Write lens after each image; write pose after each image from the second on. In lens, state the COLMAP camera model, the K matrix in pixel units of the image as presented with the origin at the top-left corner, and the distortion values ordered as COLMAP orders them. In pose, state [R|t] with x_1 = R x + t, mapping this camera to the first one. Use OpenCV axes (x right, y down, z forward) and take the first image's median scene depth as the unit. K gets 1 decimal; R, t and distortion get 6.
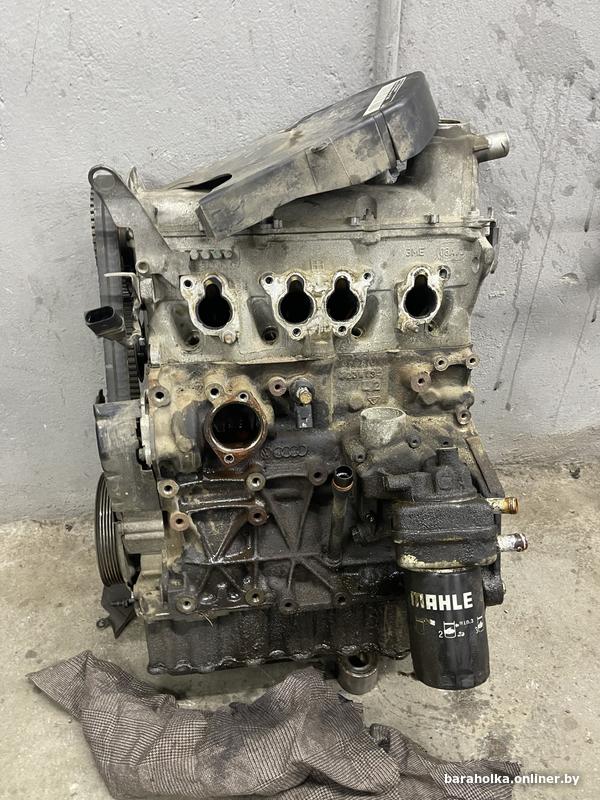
lens RADIAL K [[583.6, 0, 302.8], [0, 583.6, 403.7], [0, 0, 1]] dist [0.005926, -0.009261]
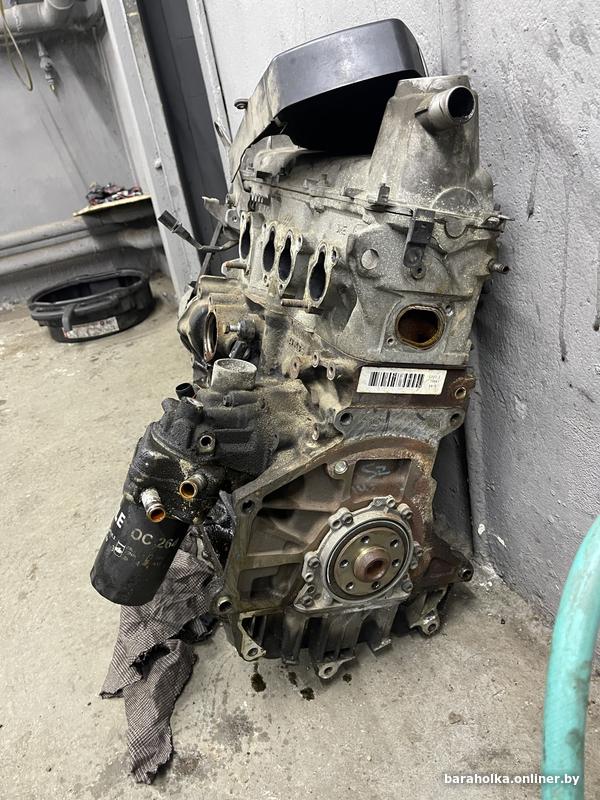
lens RADIAL K [[583.6, 0, 303.9], [0, 583.6, 396.6], [0, 0, 1]] dist [0.005926, -0.009261]
pose [[0.285257, 0.408837, -0.866880, 0.918812], [-0.442264, 0.858559, 0.259381, -0.215734], [0.850312, 0.309400, 0.425724, 0.573614]]
